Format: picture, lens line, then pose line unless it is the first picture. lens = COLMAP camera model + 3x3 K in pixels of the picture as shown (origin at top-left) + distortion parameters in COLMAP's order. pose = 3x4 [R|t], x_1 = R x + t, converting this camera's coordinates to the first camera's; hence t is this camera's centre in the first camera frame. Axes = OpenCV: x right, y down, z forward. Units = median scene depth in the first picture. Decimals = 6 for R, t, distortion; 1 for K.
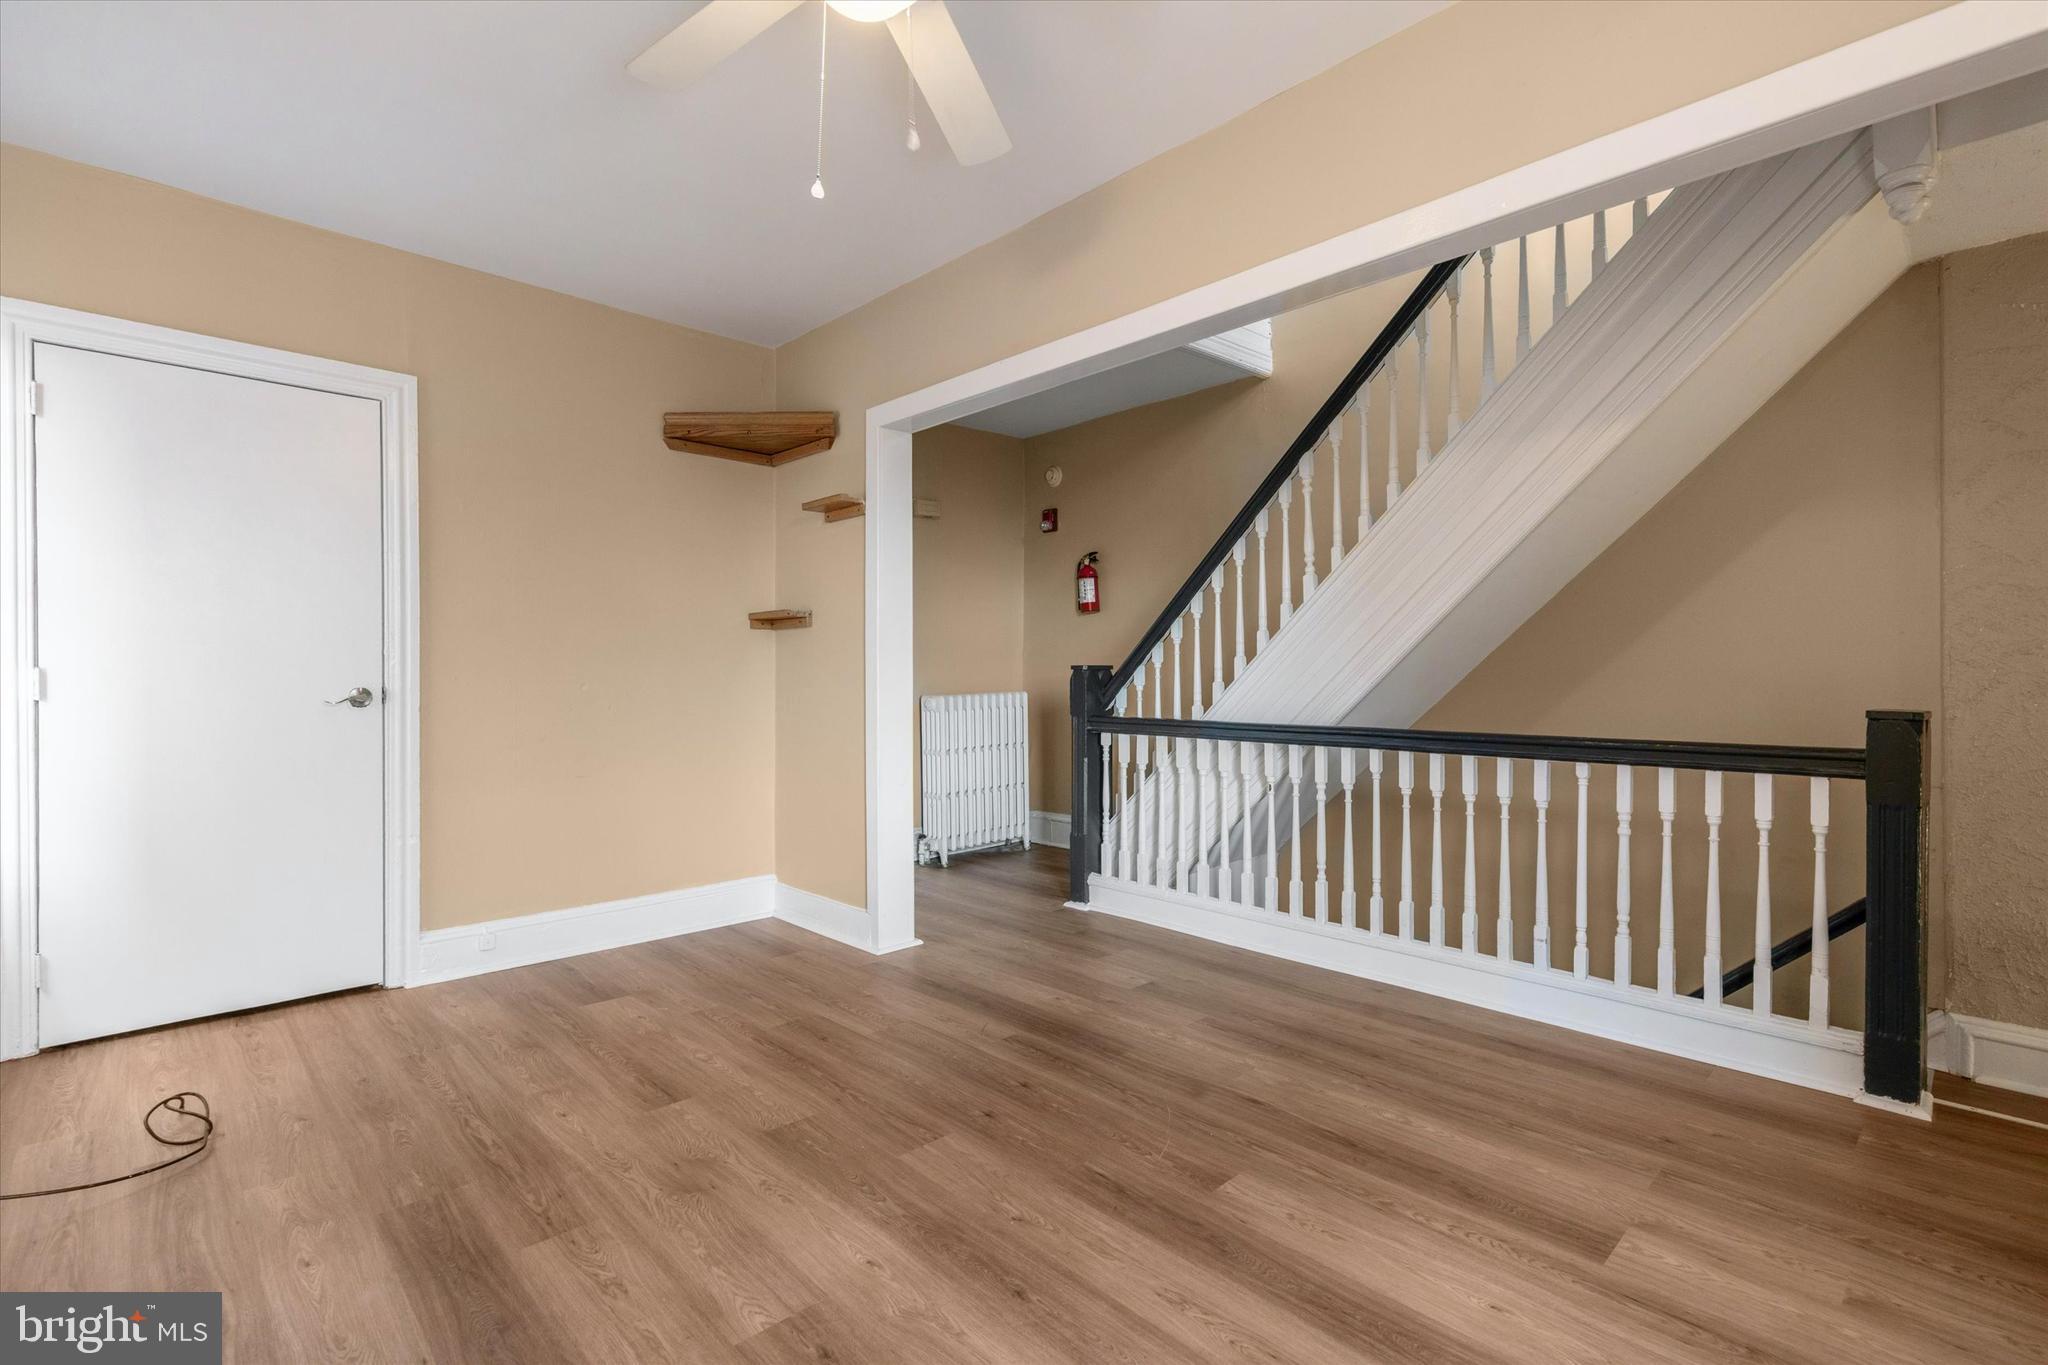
lens RADIAL K [[933.0, 0, 1037.4], [0, 933.0, 666.9], [0, 0, 1]] dist [0.010273, -0.000890]
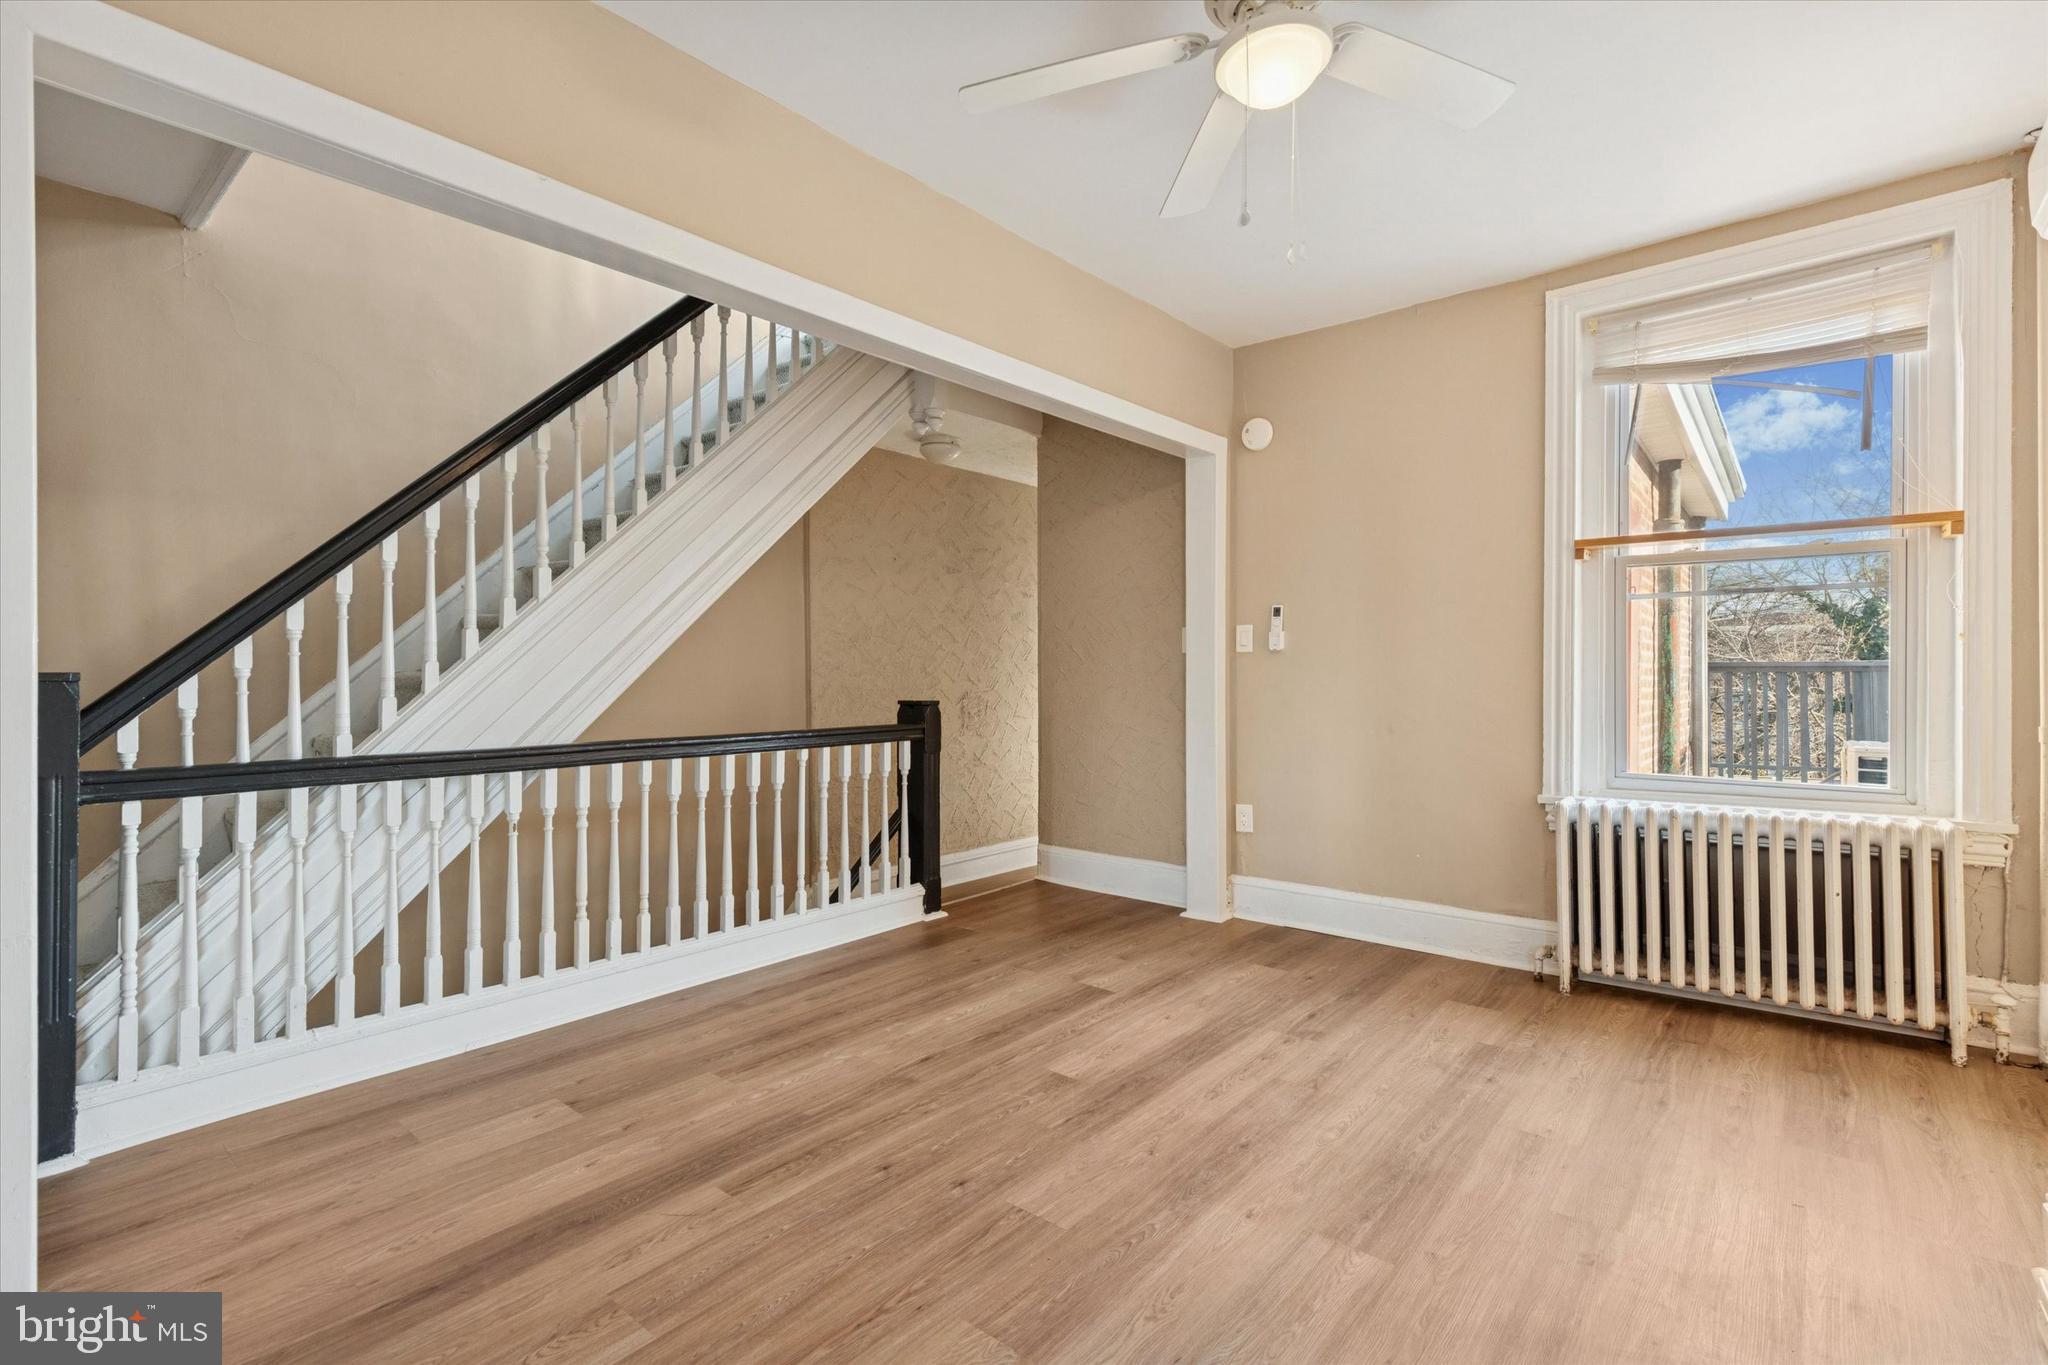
lens RADIAL K [[933.0, 0, 1019.4], [0, 933.0, 682.4], [0, 0, 1]] dist [0.010273, -0.000890]
pose [[-0.094600, -0.002324, 0.995513, -0.781547], [0.005441, 0.999981, 0.002852, 0.007403], [-0.995500, 0.005686, -0.094586, 0.864414]]
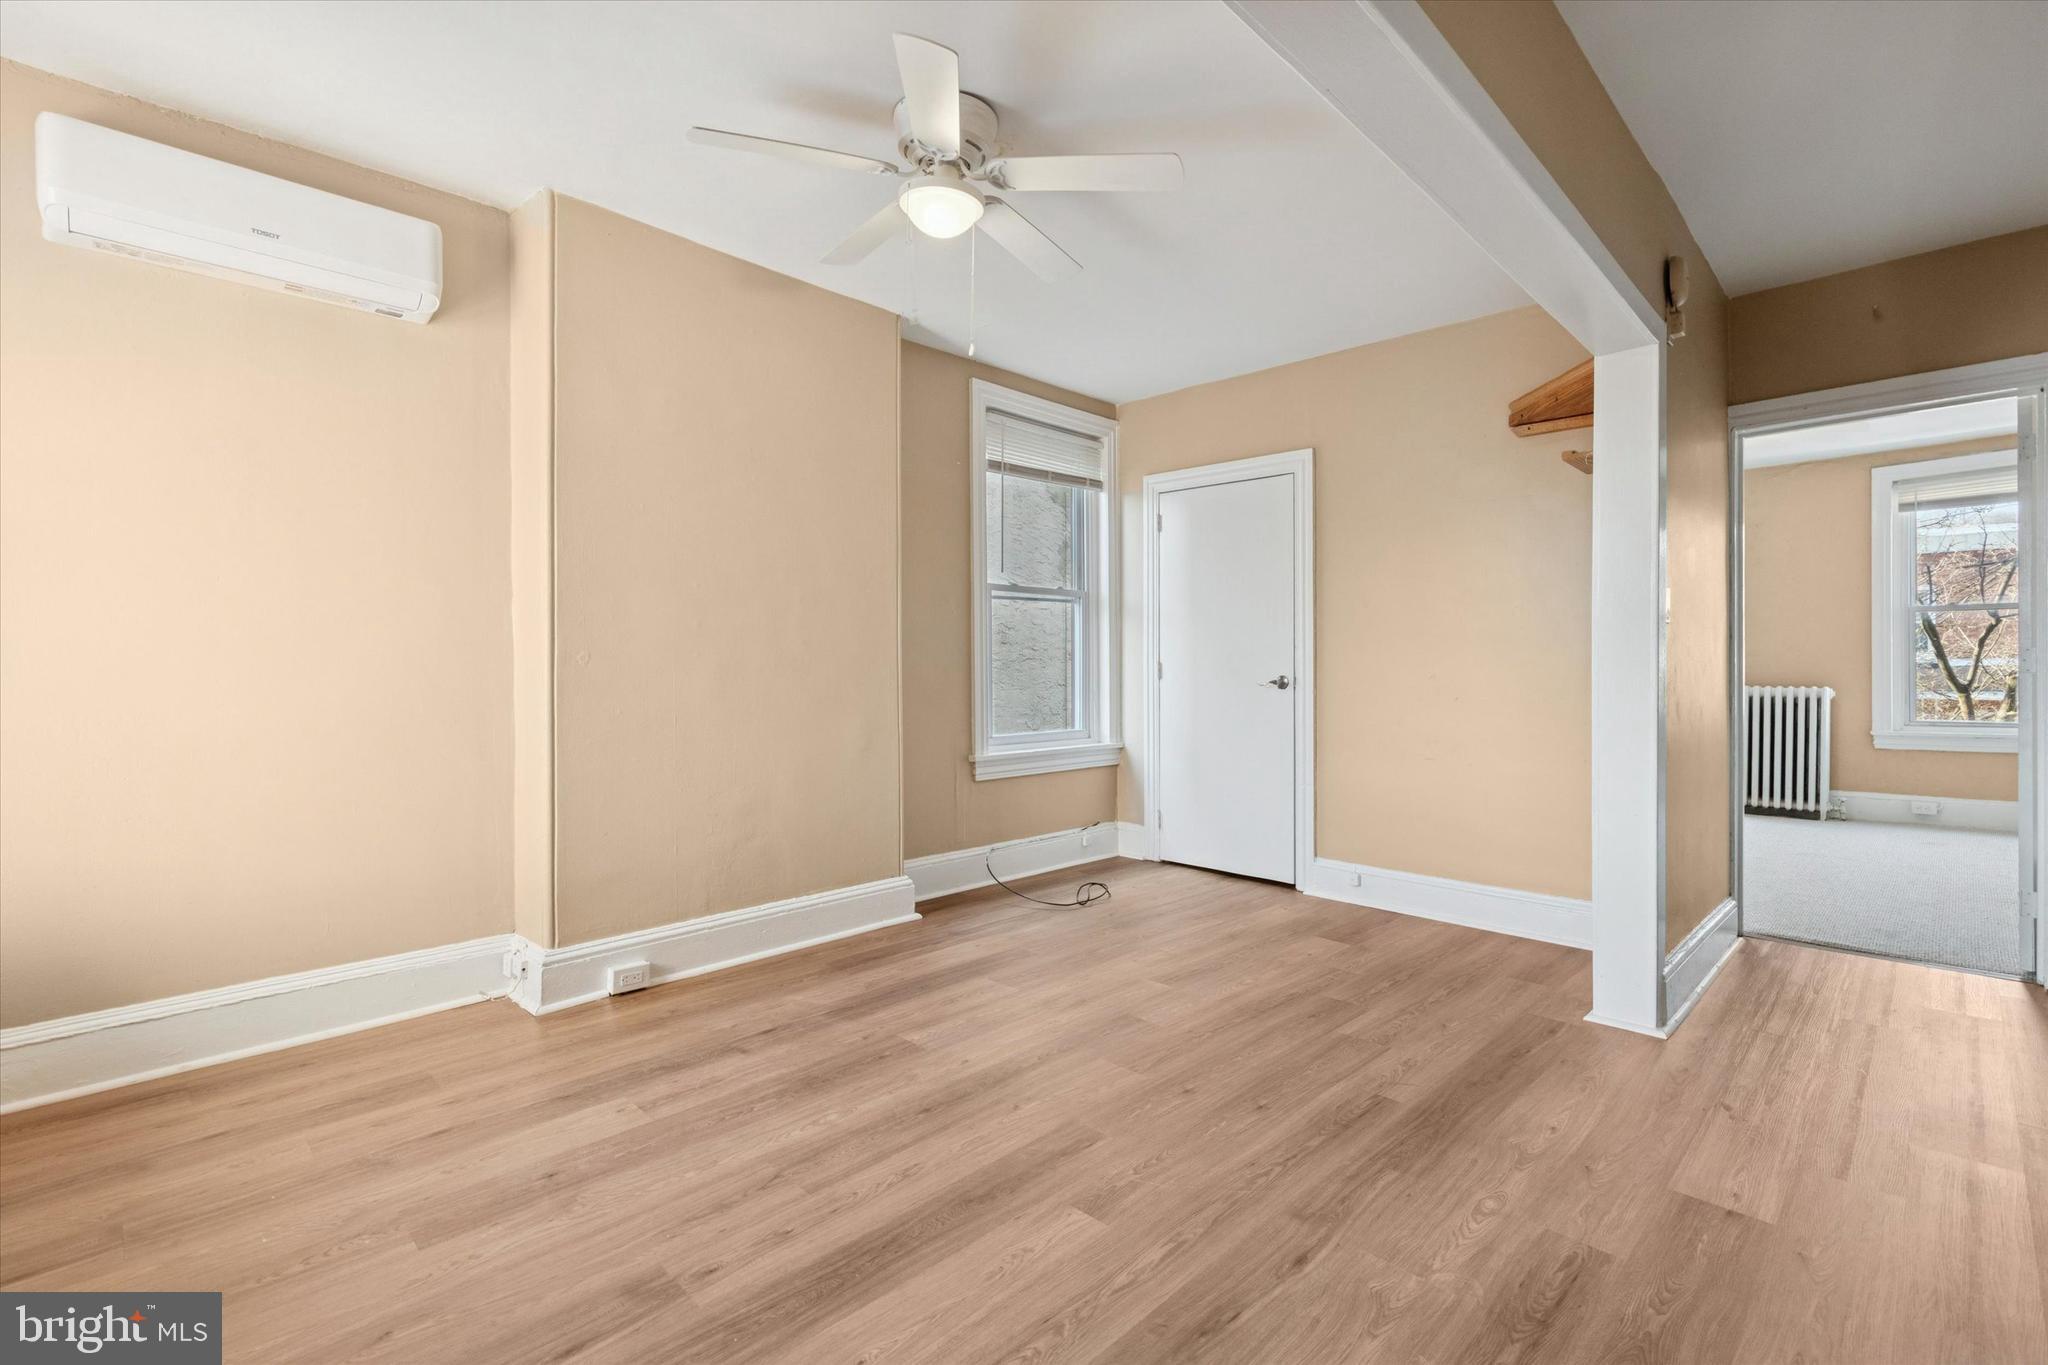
lens RADIAL K [[933.0, 0, 1032.2], [0, 933.0, 675.7], [0, 0, 1]] dist [0.010273, -0.000890]
pose [[0.025268, 0.012152, -0.999607, 0.819729], [0.000991, 0.999925, 0.012181, 0.005374], [0.999680, -0.001298, 0.025254, 0.676648]]
